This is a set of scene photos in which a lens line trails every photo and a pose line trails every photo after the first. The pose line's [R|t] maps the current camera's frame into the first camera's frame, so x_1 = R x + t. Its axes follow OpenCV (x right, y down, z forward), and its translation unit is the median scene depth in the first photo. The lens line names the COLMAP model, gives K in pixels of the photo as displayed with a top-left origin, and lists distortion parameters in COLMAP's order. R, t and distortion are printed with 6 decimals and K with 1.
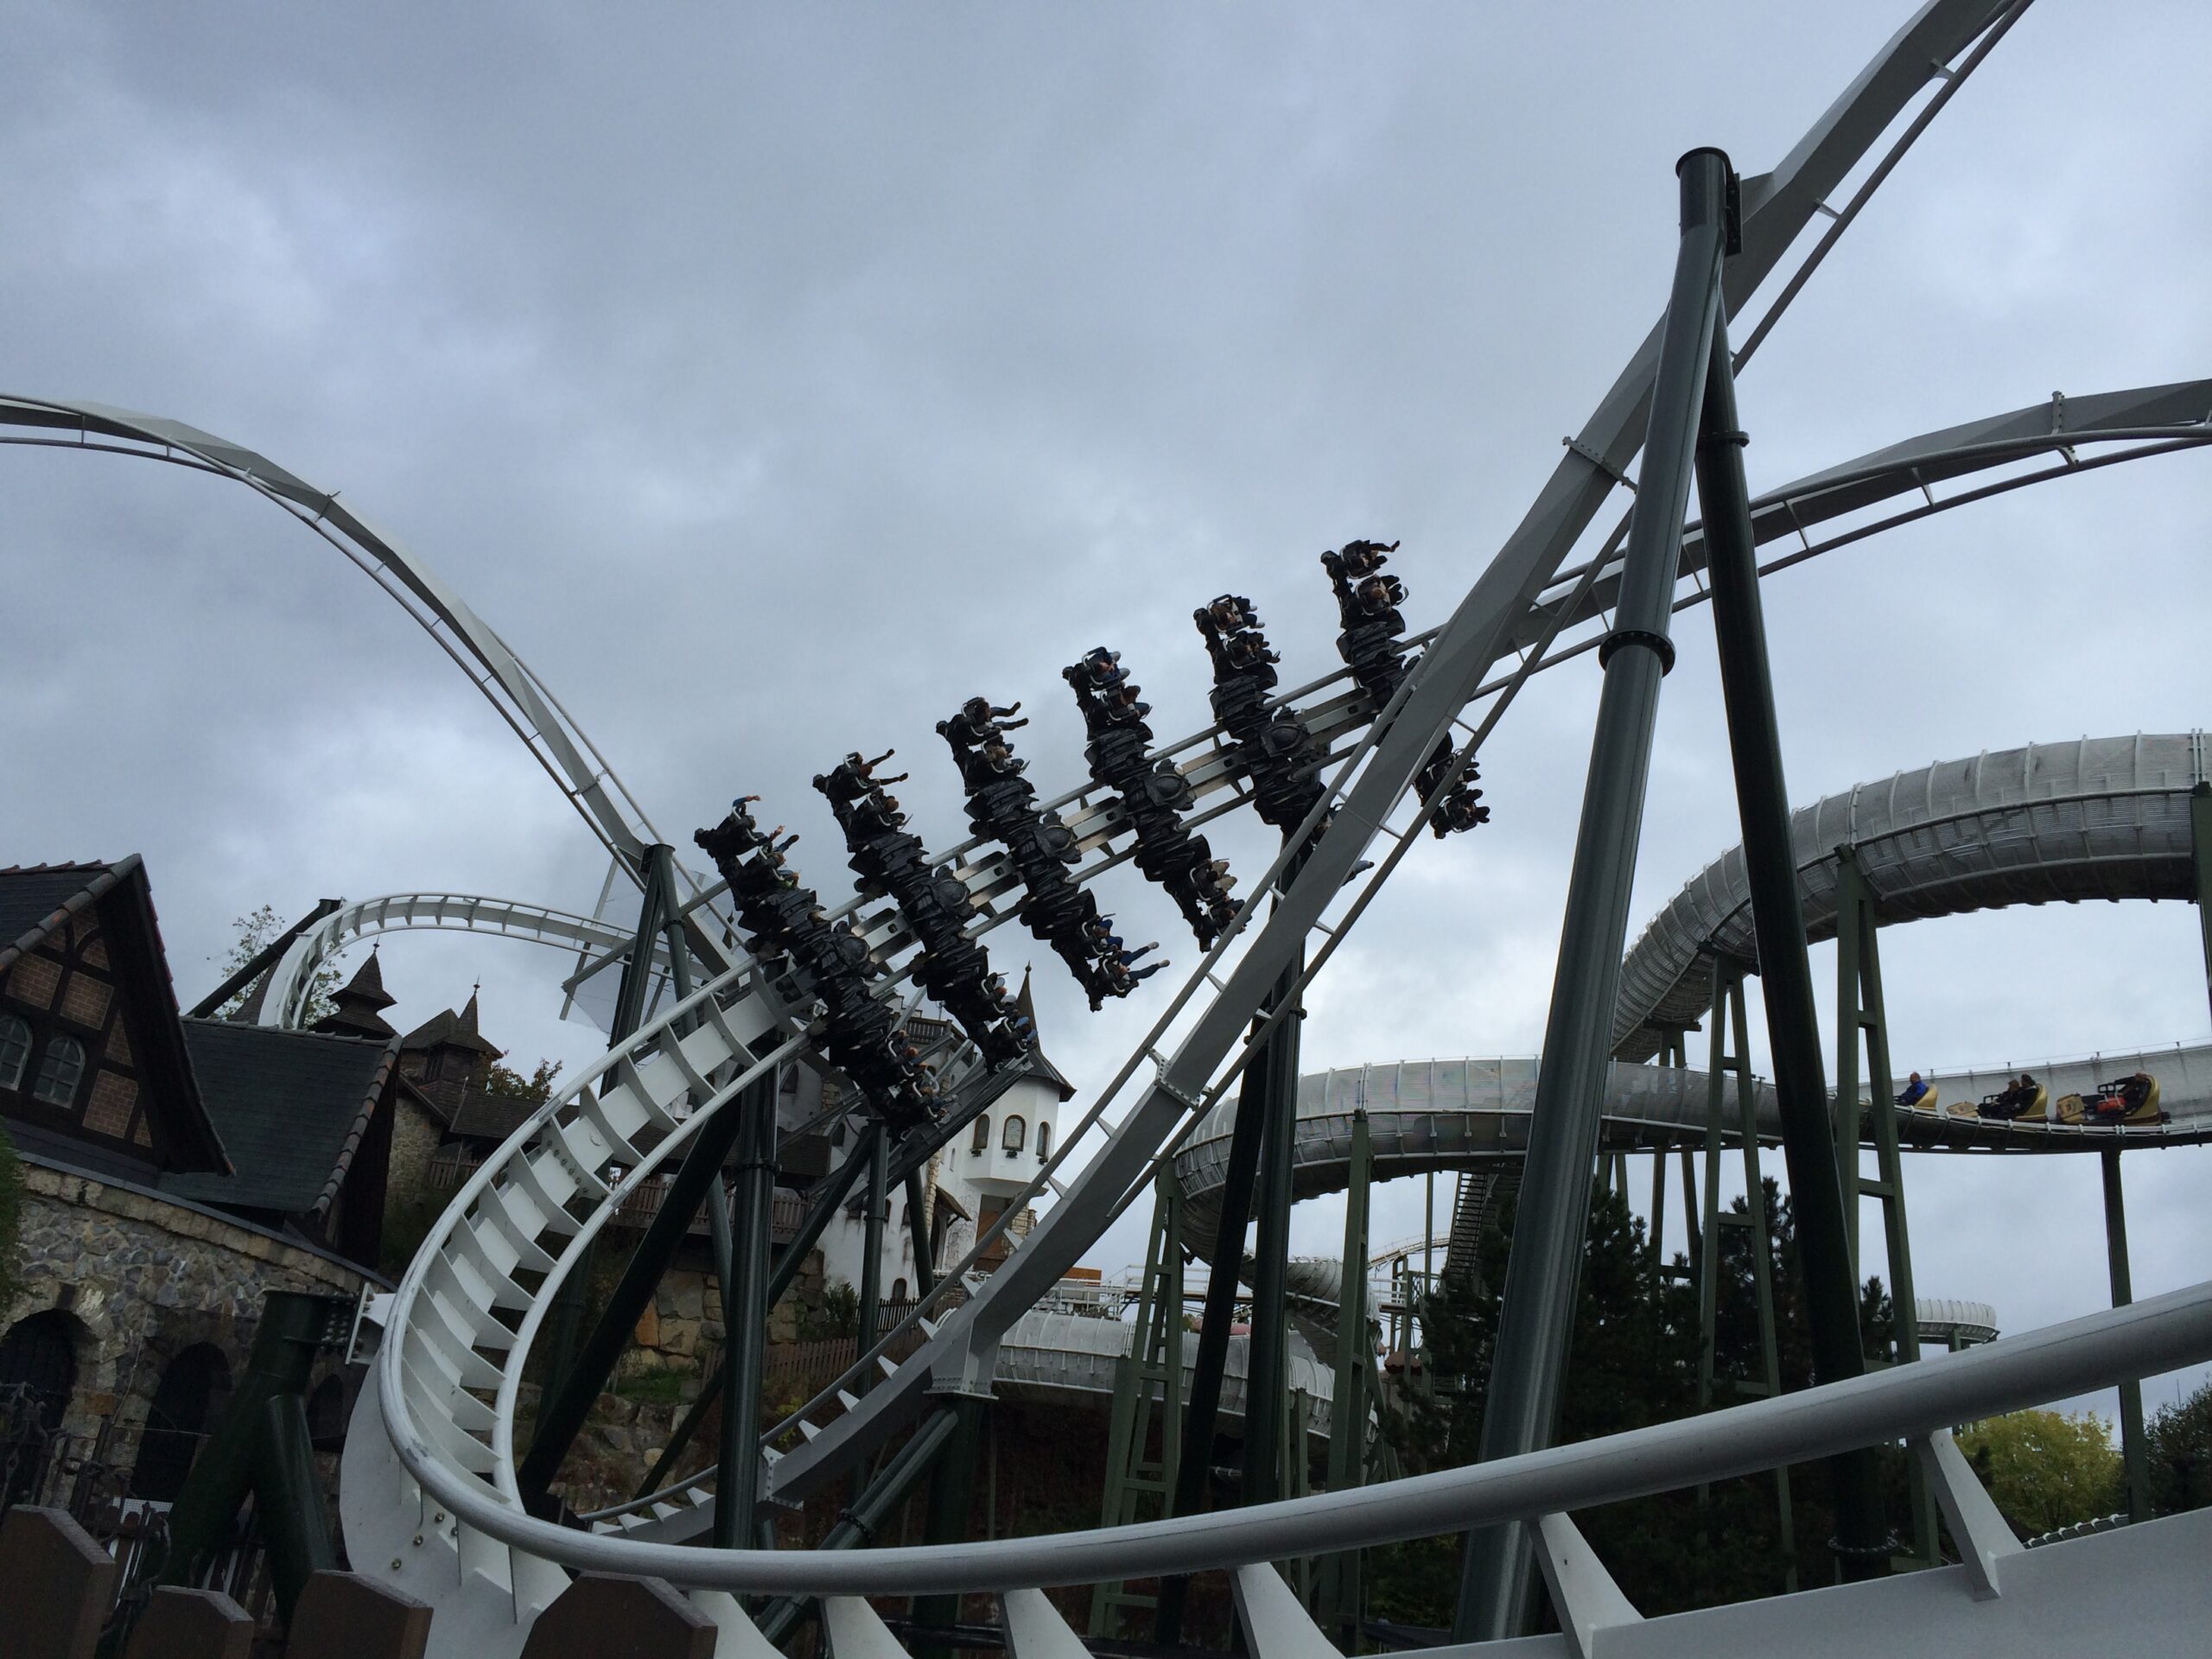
lens RADIAL K [[1949.6, 0, 1089.4], [0, 1949.6, 859.3], [0, 0, 1]] dist [0.067601, -0.103404]
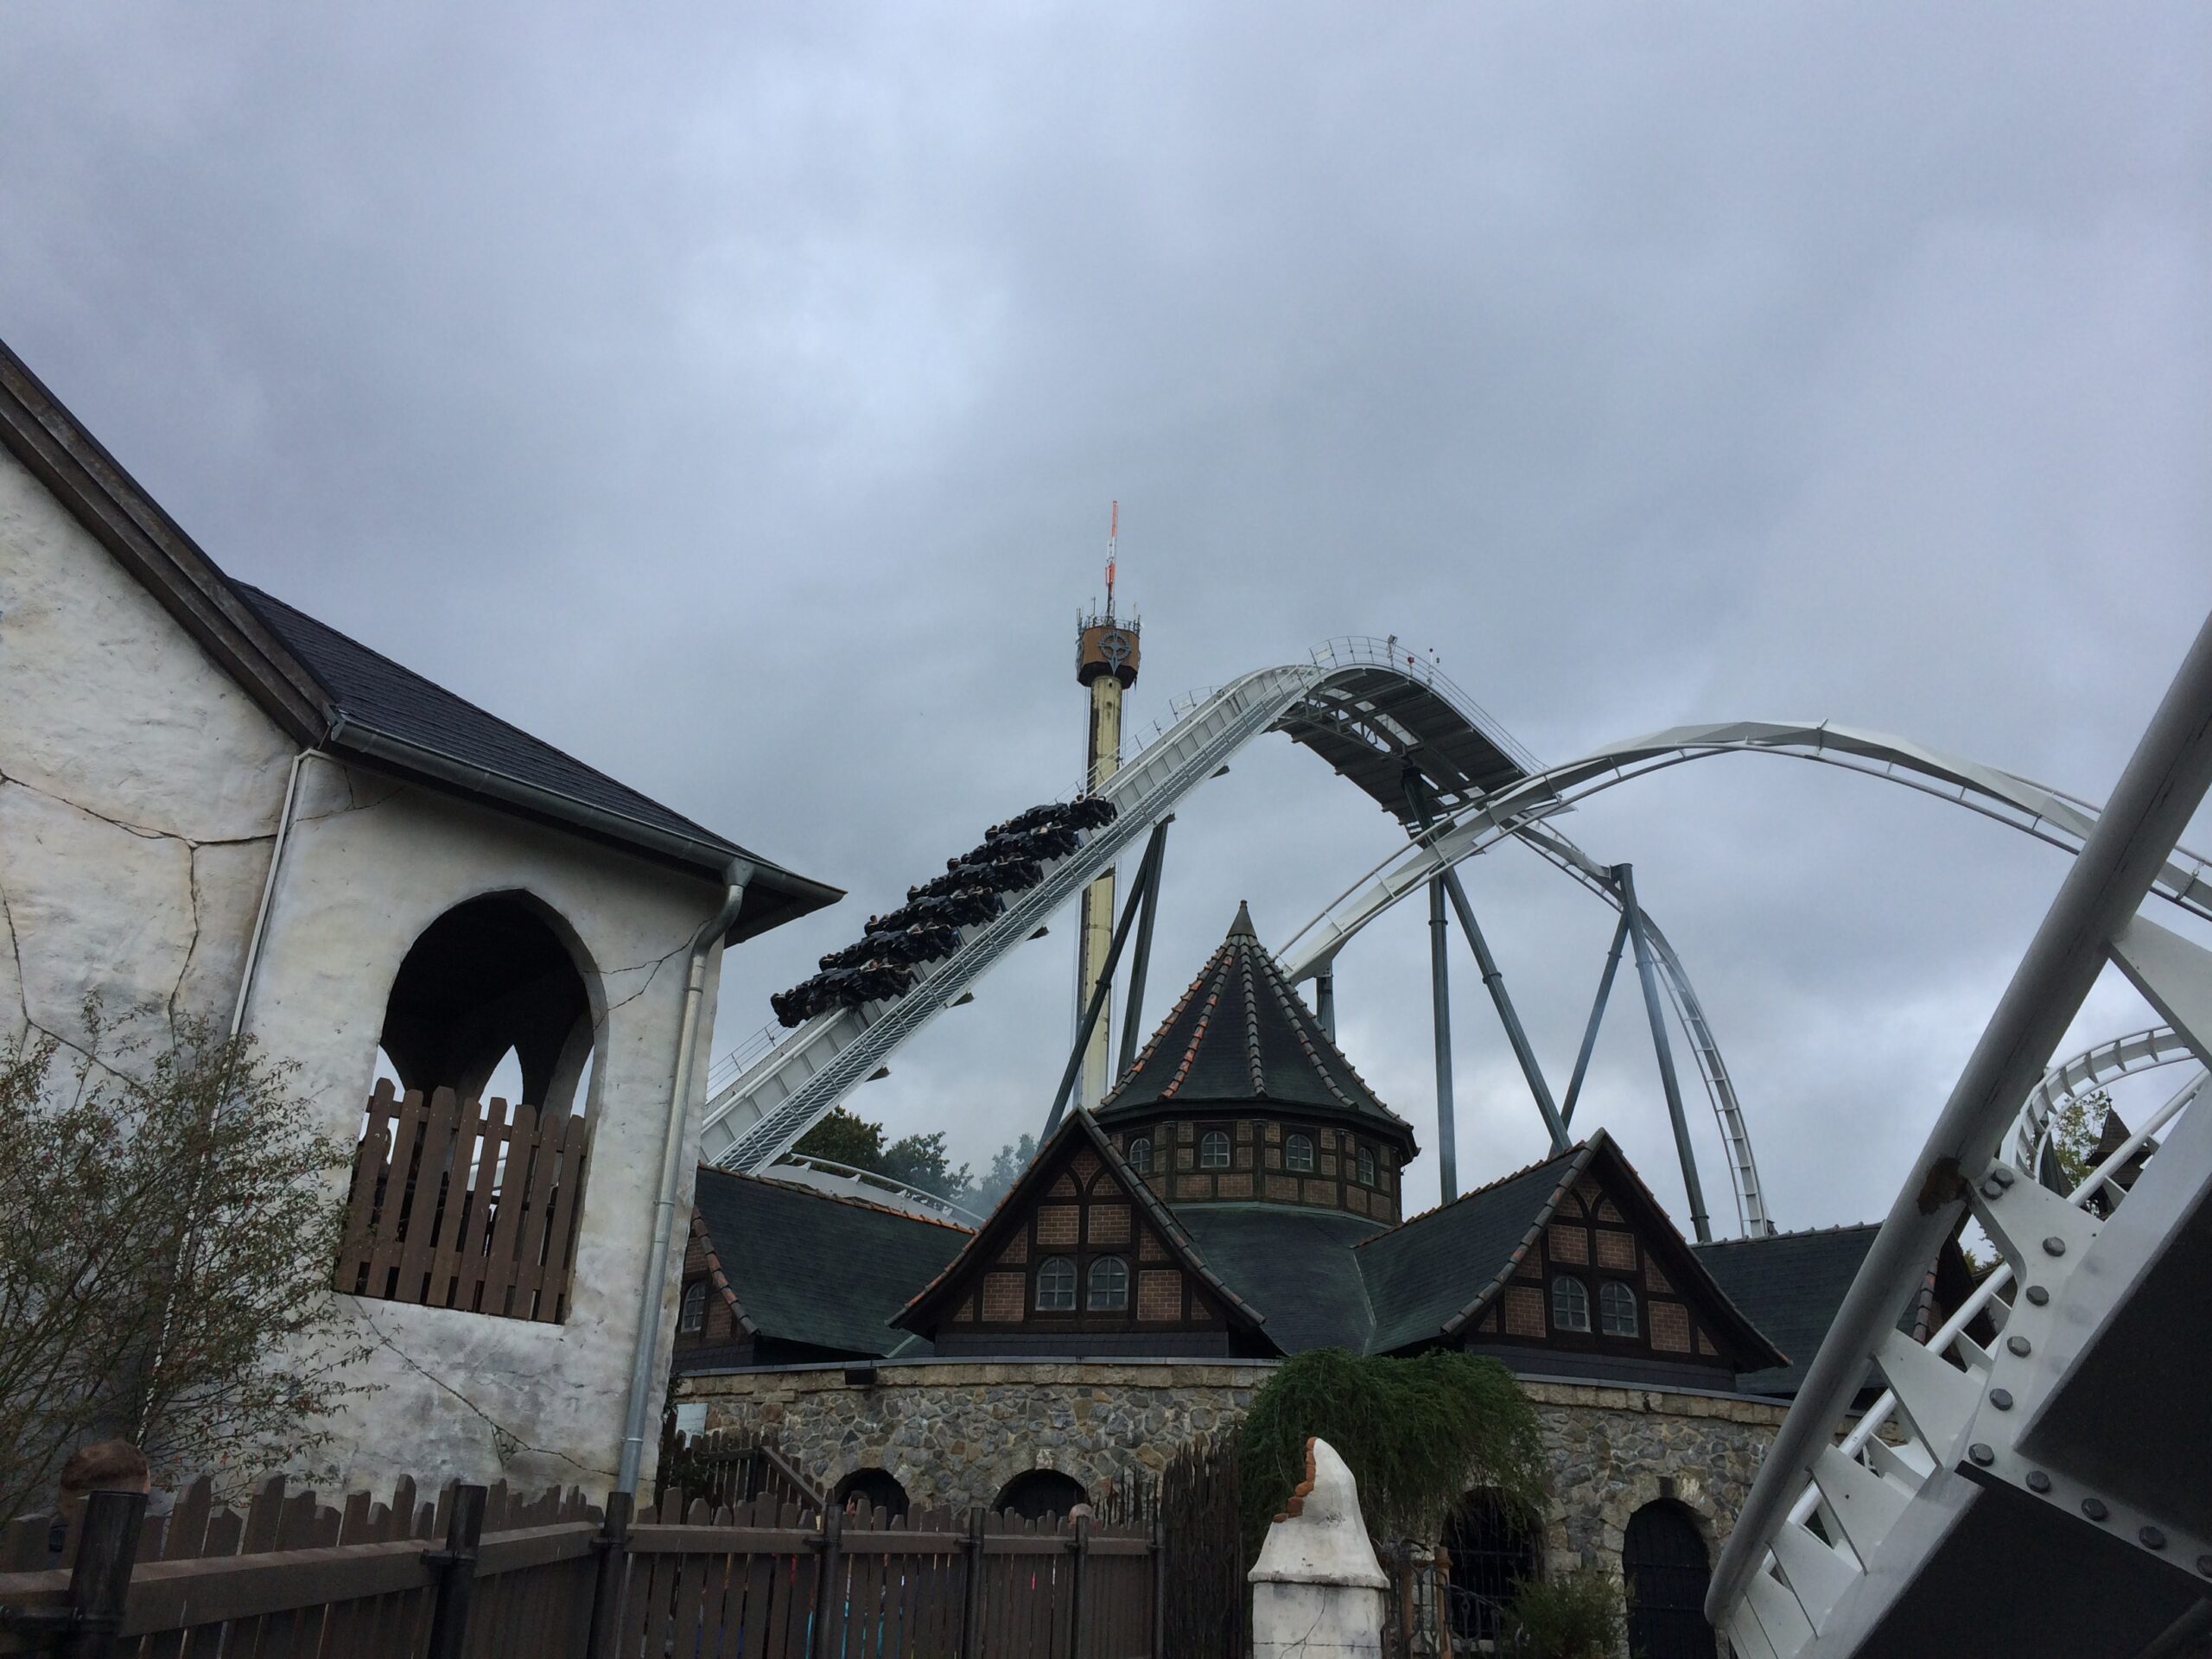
lens RADIAL K [[1949.6, 0, 1050.9], [0, 1949.6, 867.9], [0, 0, 1]] dist [0.067601, -0.103404]
pose [[0.578839, -0.370521, -0.726402, 0.289450], [0.298760, 0.925228, -0.233869, 0.031668], [0.758741, -0.081648, 0.646255, -0.067368]]
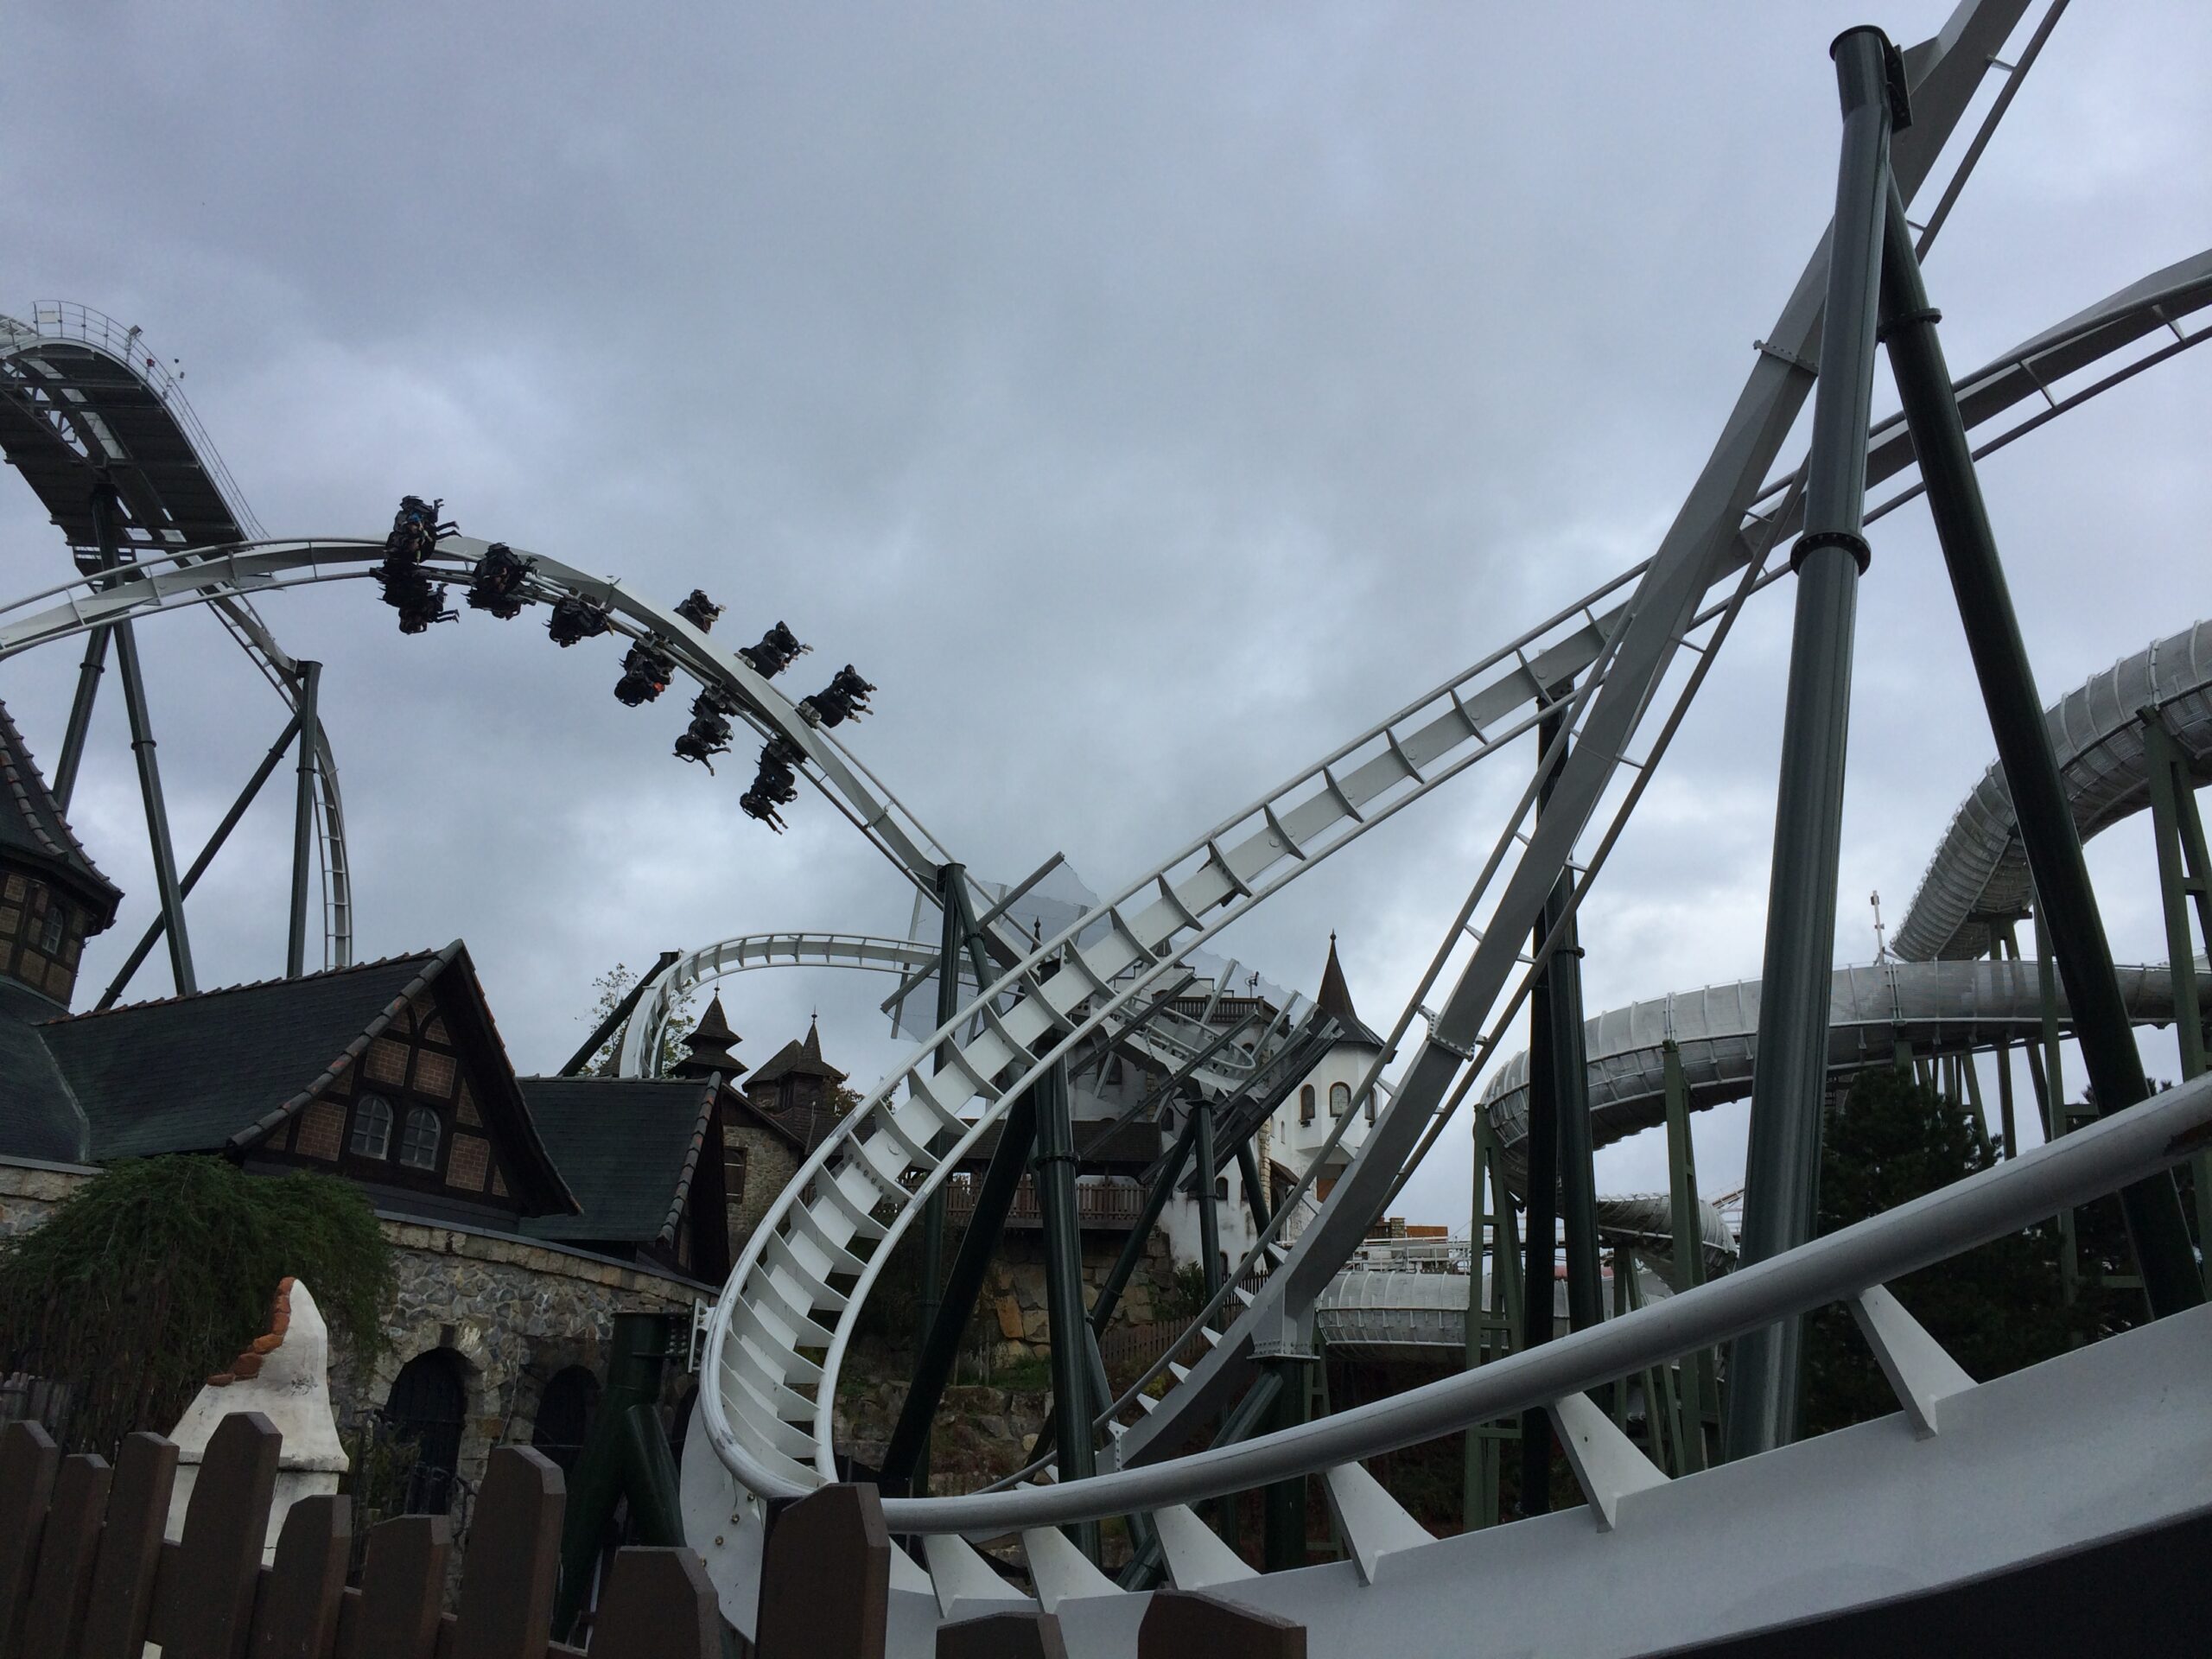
lens RADIAL K [[1949.6, 0, 1099.5], [0, 1949.6, 864.1], [0, 0, 1]] dist [0.067601, -0.103404]
pose [[0.978590, -0.127610, -0.161485, 0.059966], [0.129882, 0.991523, 0.003547, -0.001675], [0.159664, -0.024446, 0.986869, -0.044263]]
